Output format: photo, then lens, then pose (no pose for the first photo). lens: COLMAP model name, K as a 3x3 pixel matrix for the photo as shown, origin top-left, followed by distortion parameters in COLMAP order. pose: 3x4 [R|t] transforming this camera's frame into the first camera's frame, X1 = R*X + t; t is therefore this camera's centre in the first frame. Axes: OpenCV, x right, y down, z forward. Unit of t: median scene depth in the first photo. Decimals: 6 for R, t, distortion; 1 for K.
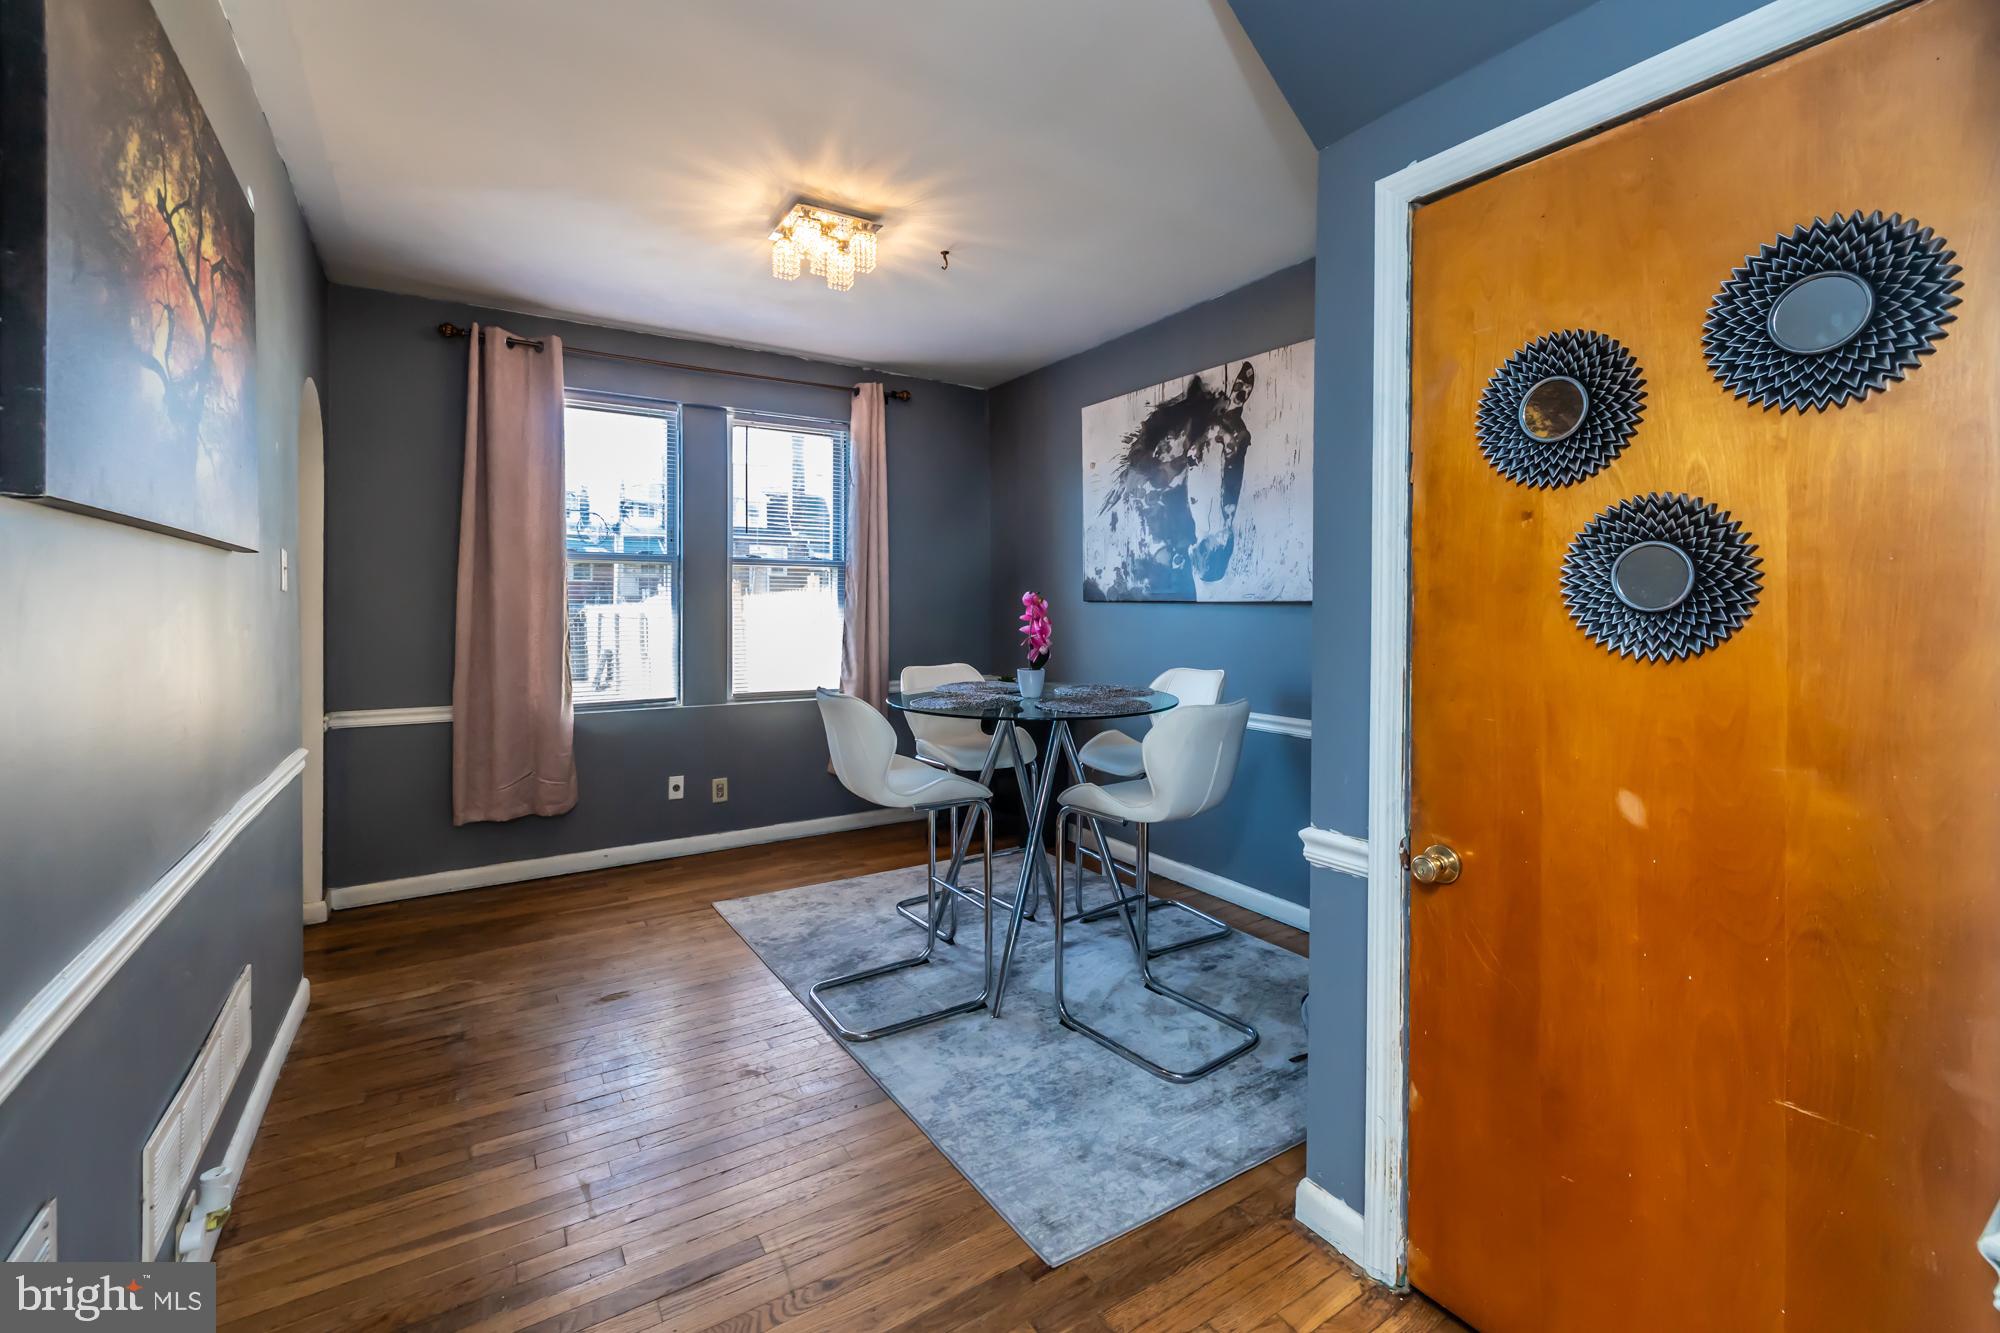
lens RADIAL K [[859.6, 0, 1004.8], [0, 859.6, 612.1], [0, 0, 1]] dist [0.000245, 0.000035]
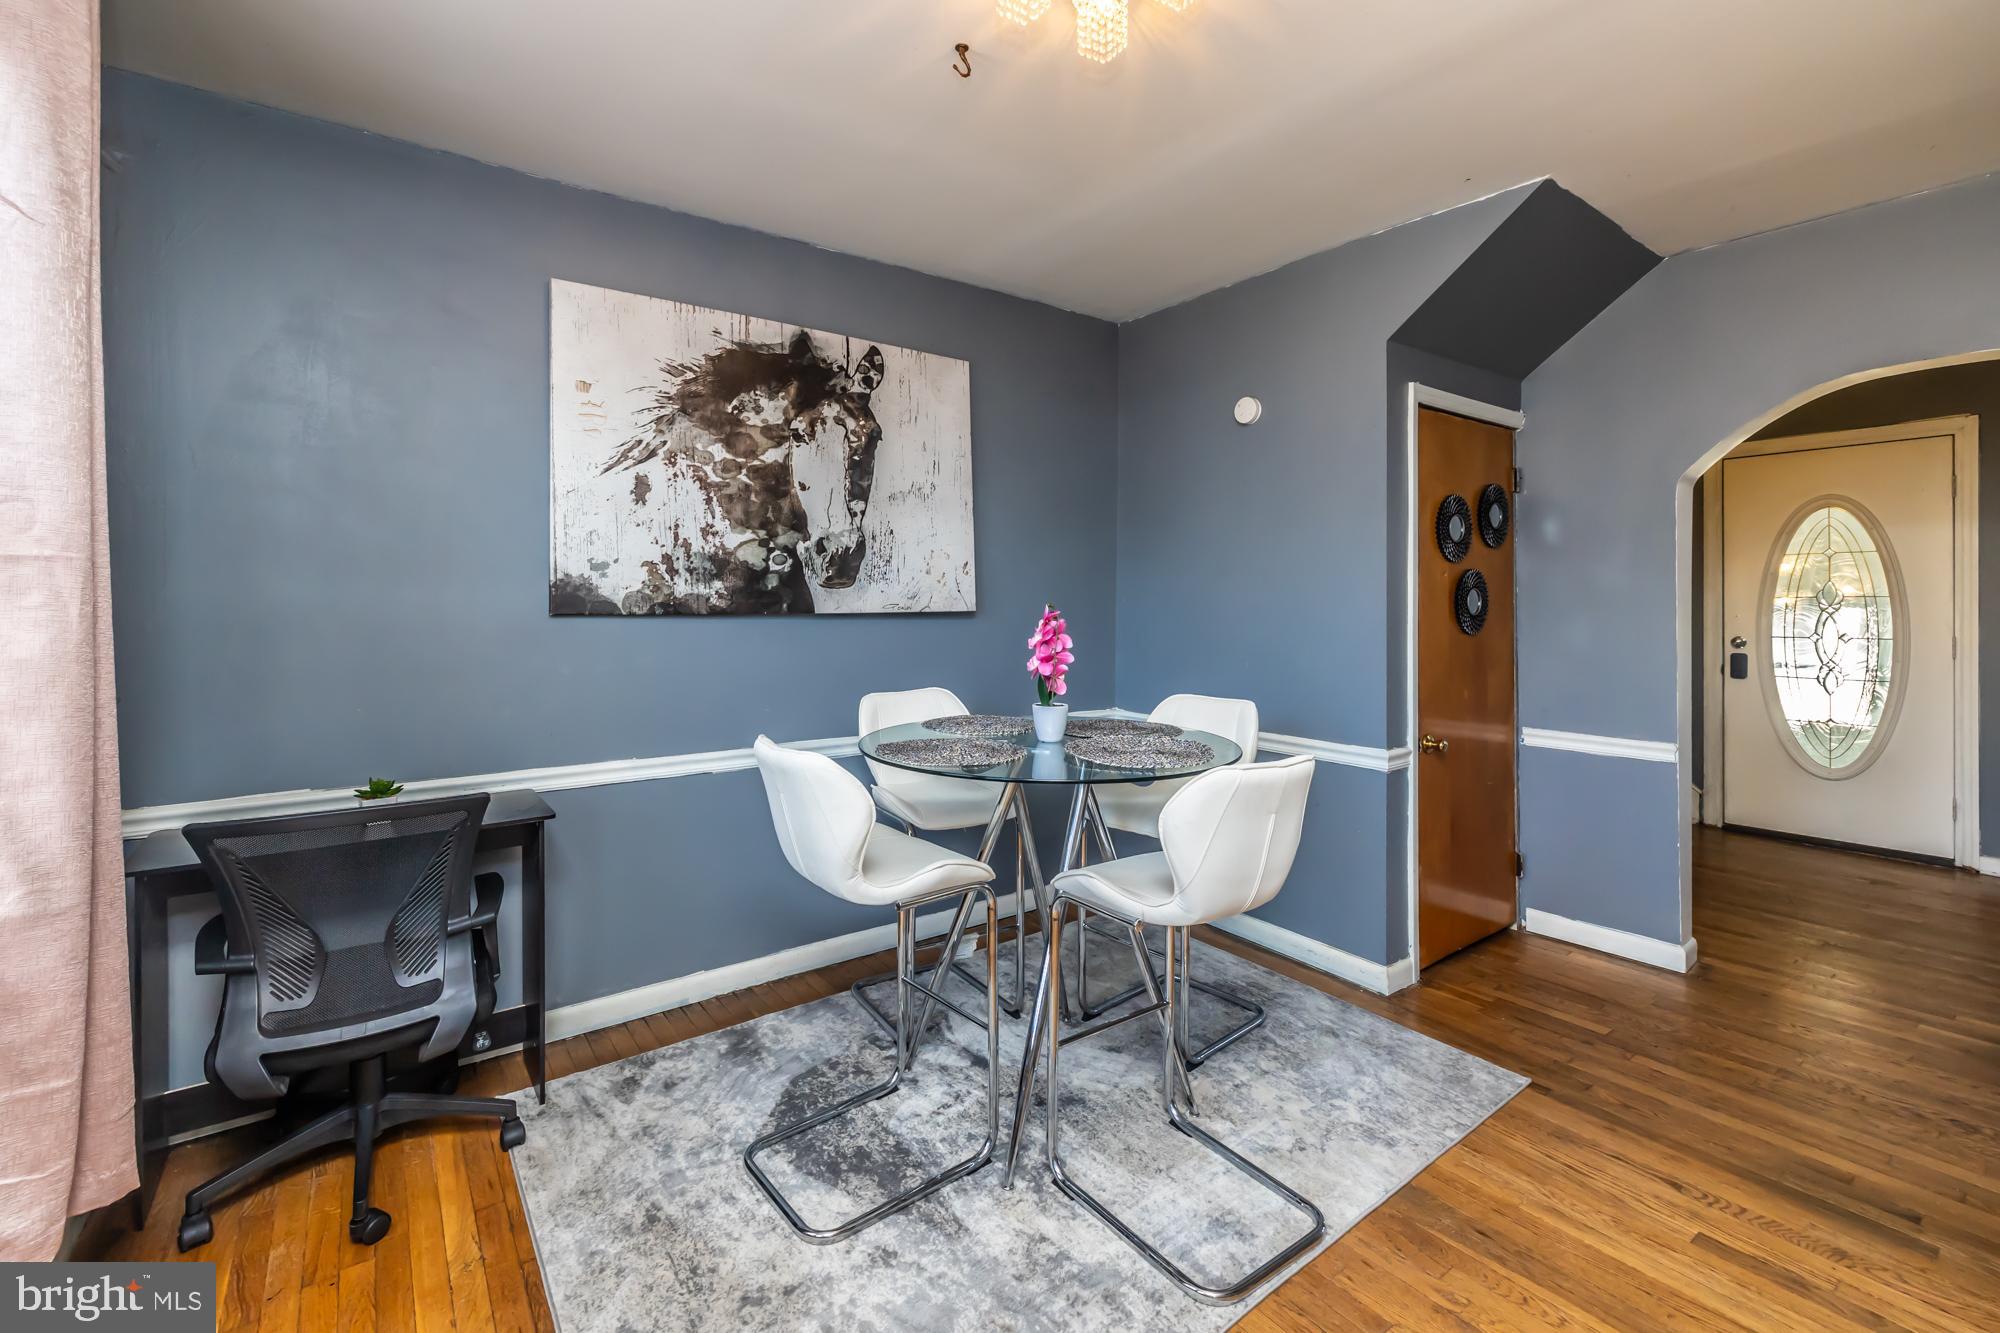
lens RADIAL K [[859.6, 0, 996.2], [0, 859.6, 601.9], [0, 0, 1]] dist [0.000245, 0.000035]
pose [[-0.061292, -0.006382, 0.998099, -0.584051], [0.010753, 0.999917, 0.007054, -0.026232], [-0.998062, 0.011165, -0.061218, 0.867235]]
